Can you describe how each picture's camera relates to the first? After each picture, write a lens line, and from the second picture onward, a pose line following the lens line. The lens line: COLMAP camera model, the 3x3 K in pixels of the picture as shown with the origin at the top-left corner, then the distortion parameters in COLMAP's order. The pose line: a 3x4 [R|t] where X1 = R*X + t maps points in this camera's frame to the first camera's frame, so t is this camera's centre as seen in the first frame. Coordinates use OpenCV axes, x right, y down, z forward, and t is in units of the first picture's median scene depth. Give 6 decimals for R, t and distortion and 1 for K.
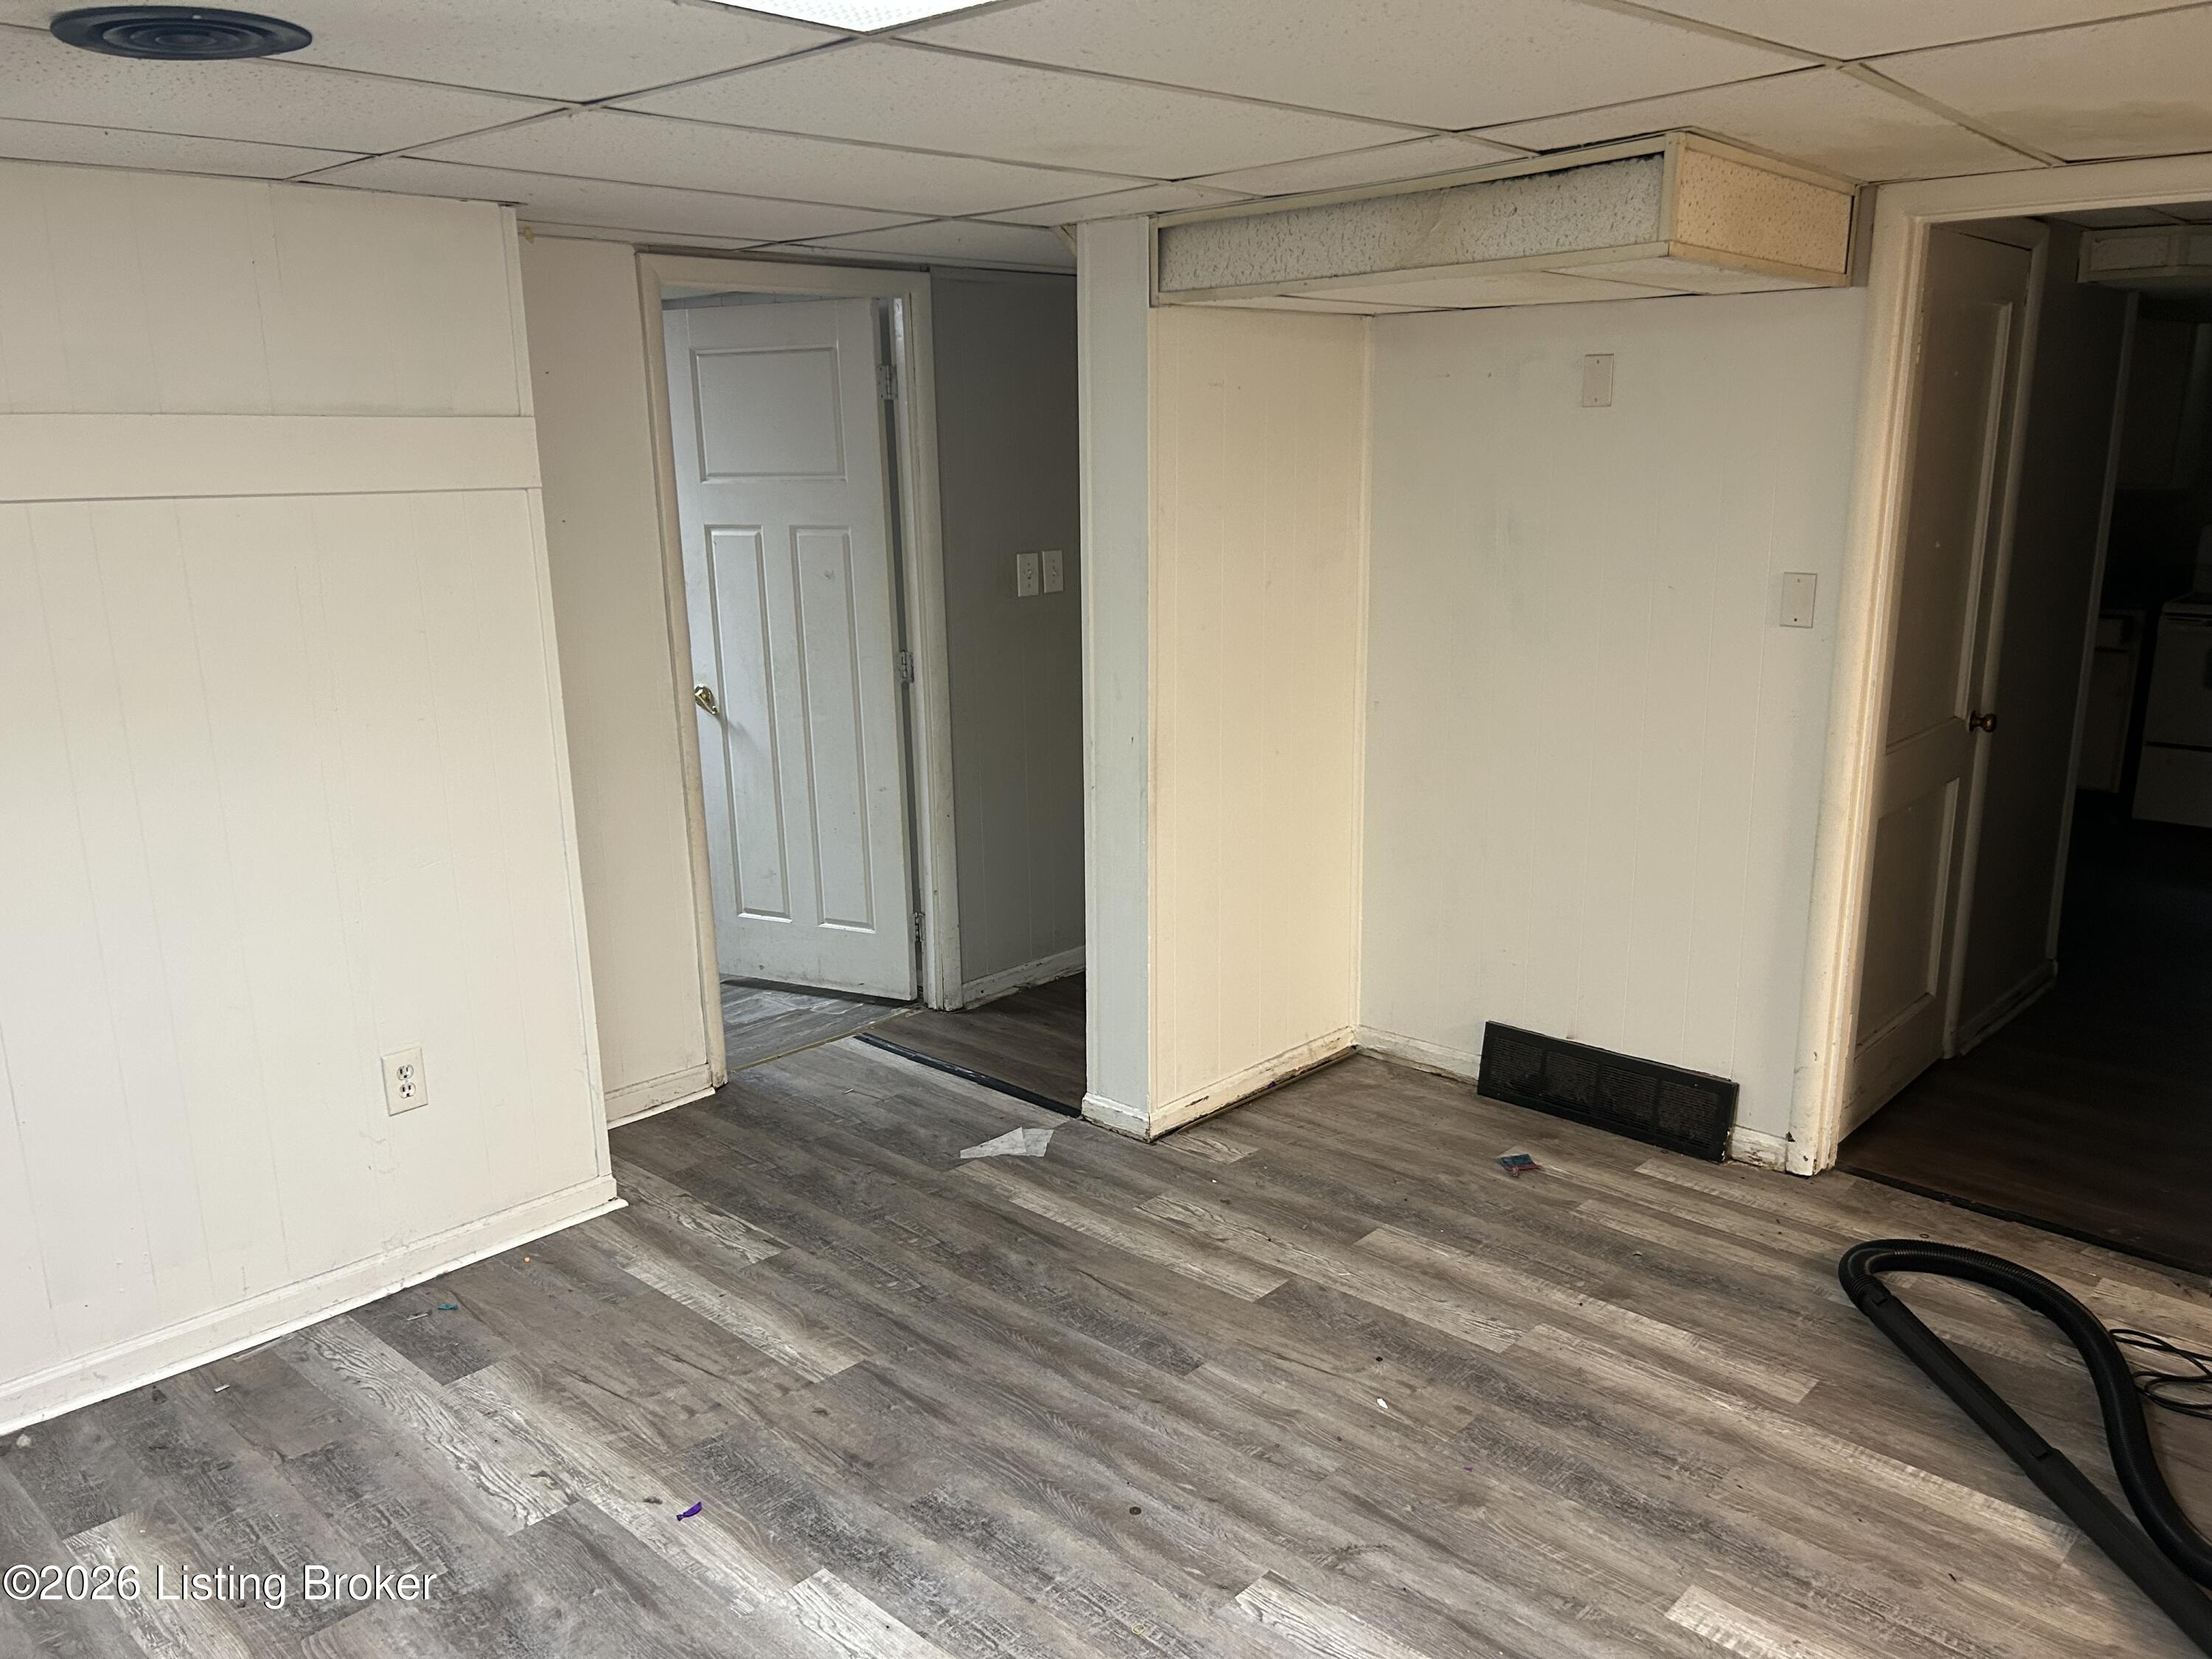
lens RADIAL K [[1675.6, 0, 1109.9], [0, 1675.6, 836.8], [0, 0, 1]] dist [0.009554, -0.008569]
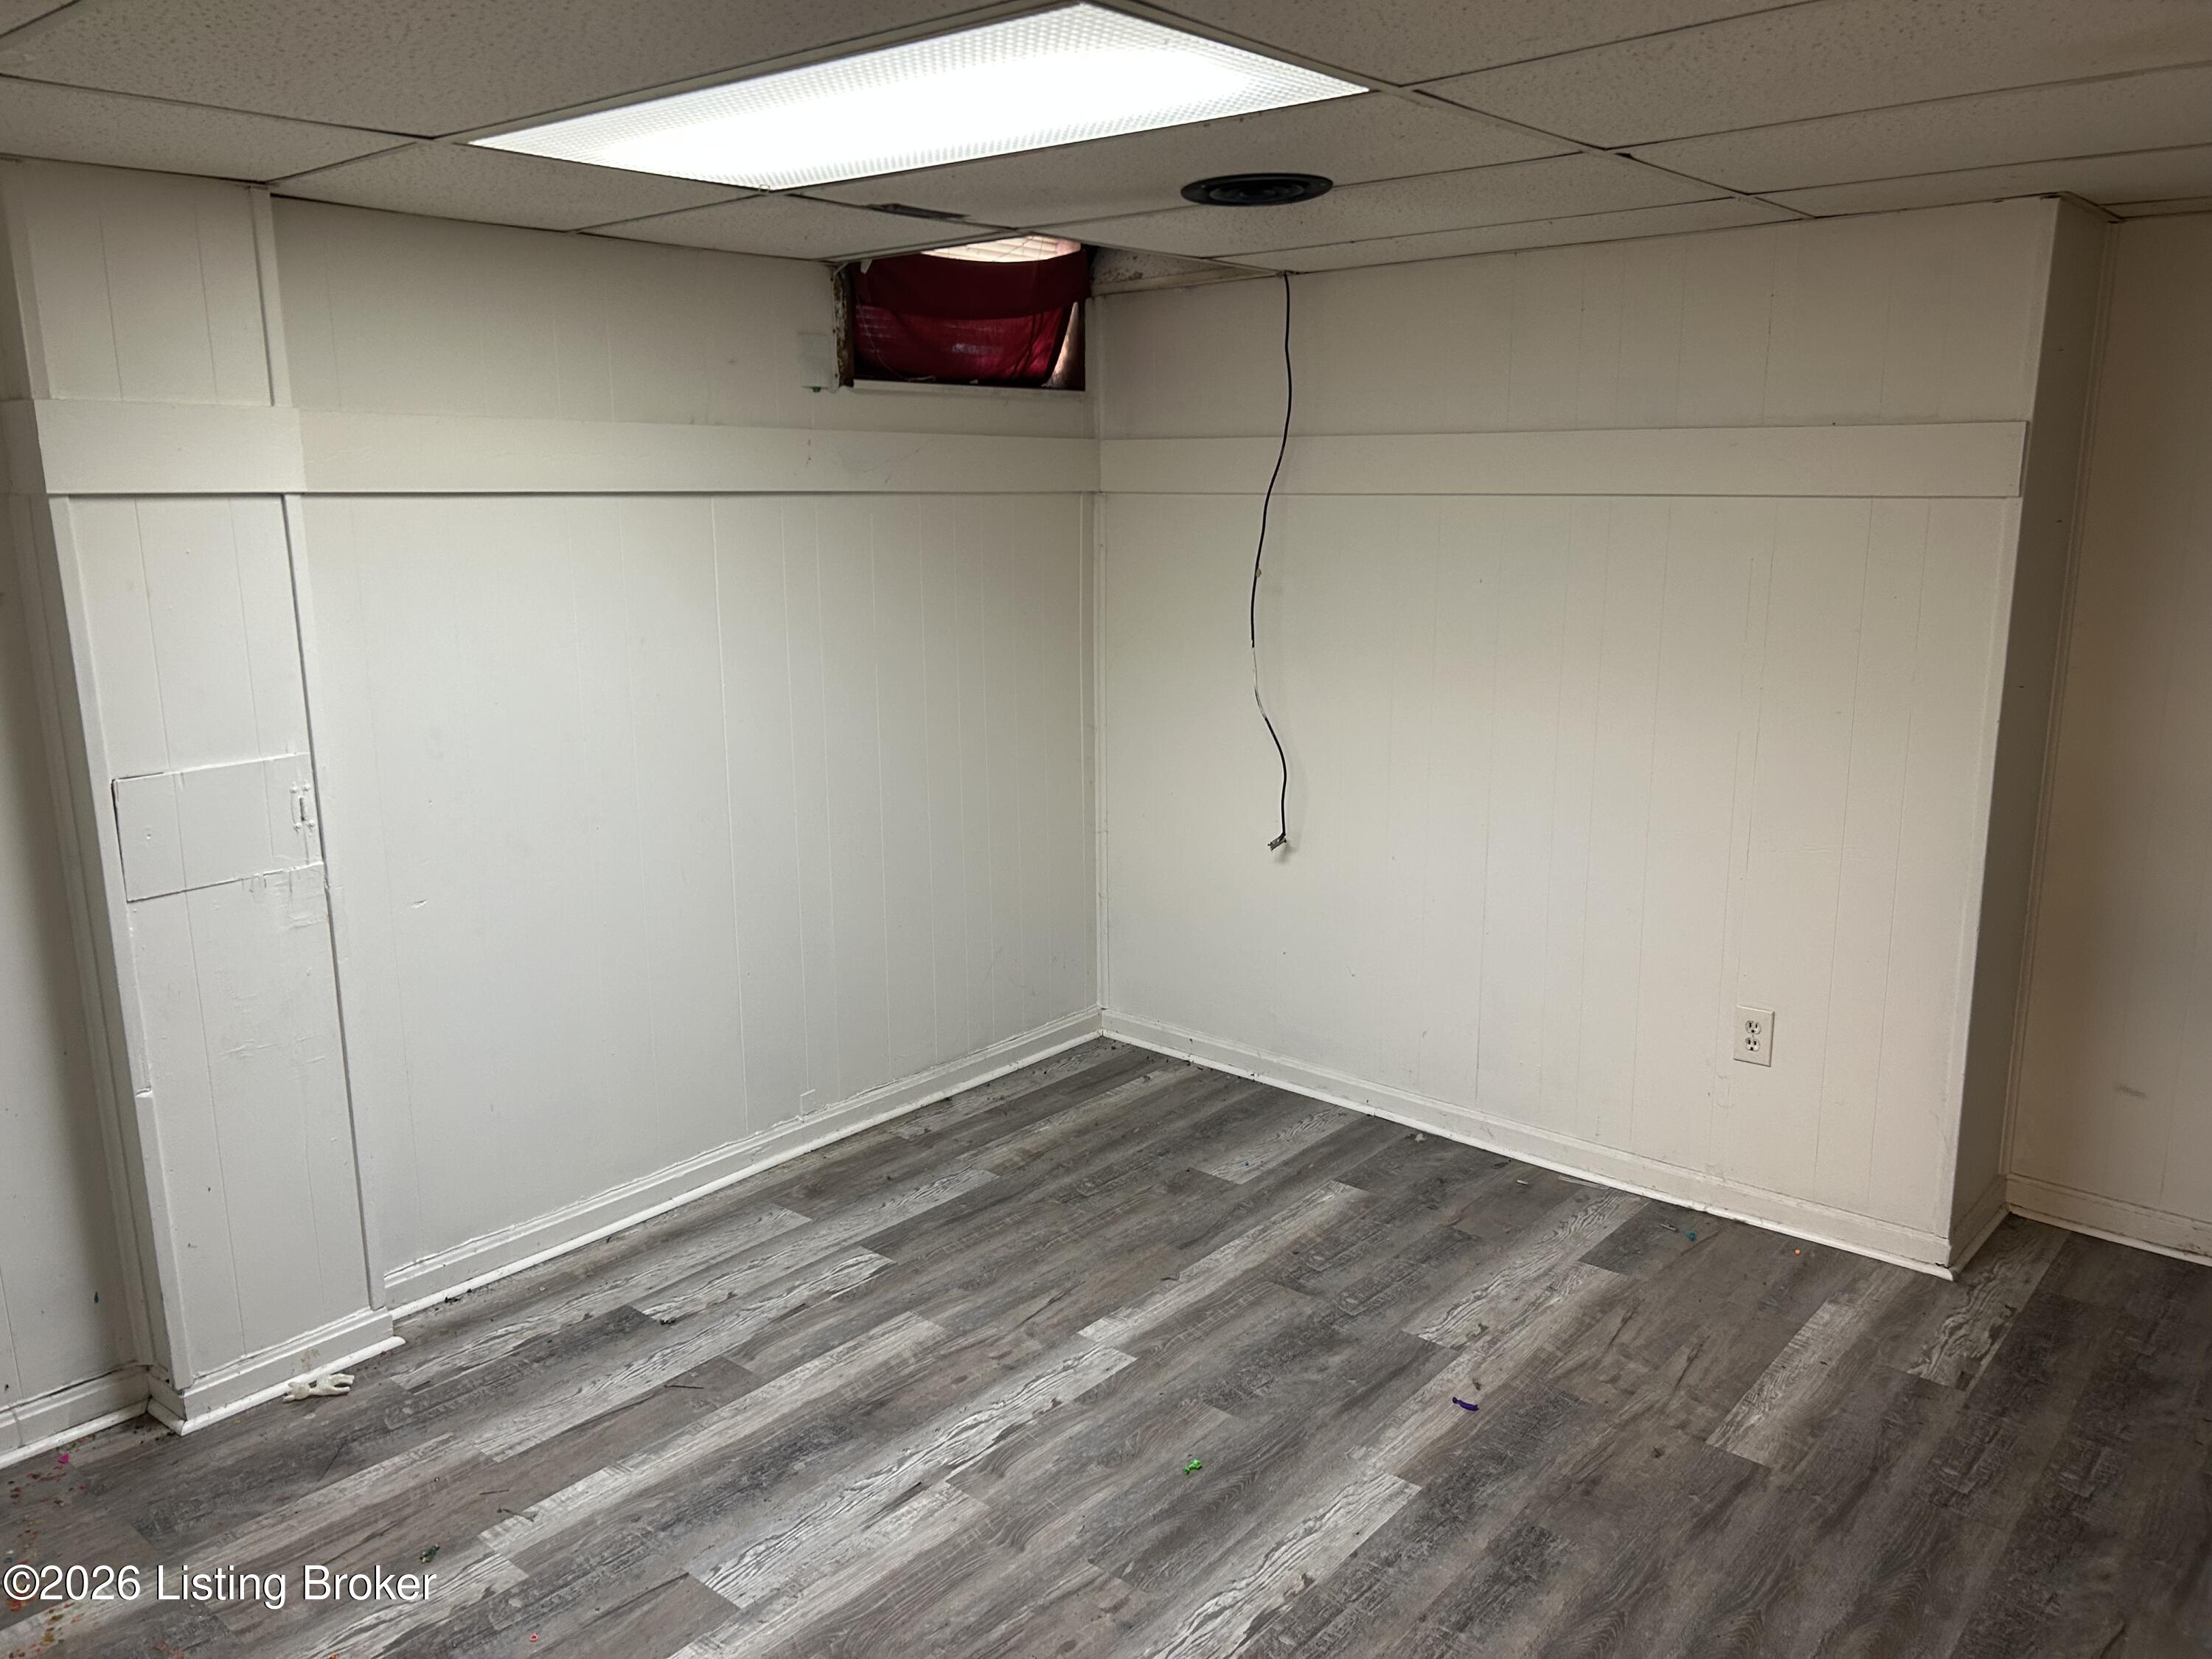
lens RADIAL K [[1675.6, 0, 1109.7], [0, 1675.6, 830.5], [0, 0, 1]] dist [0.009554, -0.008569]
pose [[0.056371, 0.219768, -0.973922, 0.636478], [-0.228164, 0.952495, 0.201727, -0.114468], [0.971989, 0.210843, 0.103836, 0.491347]]
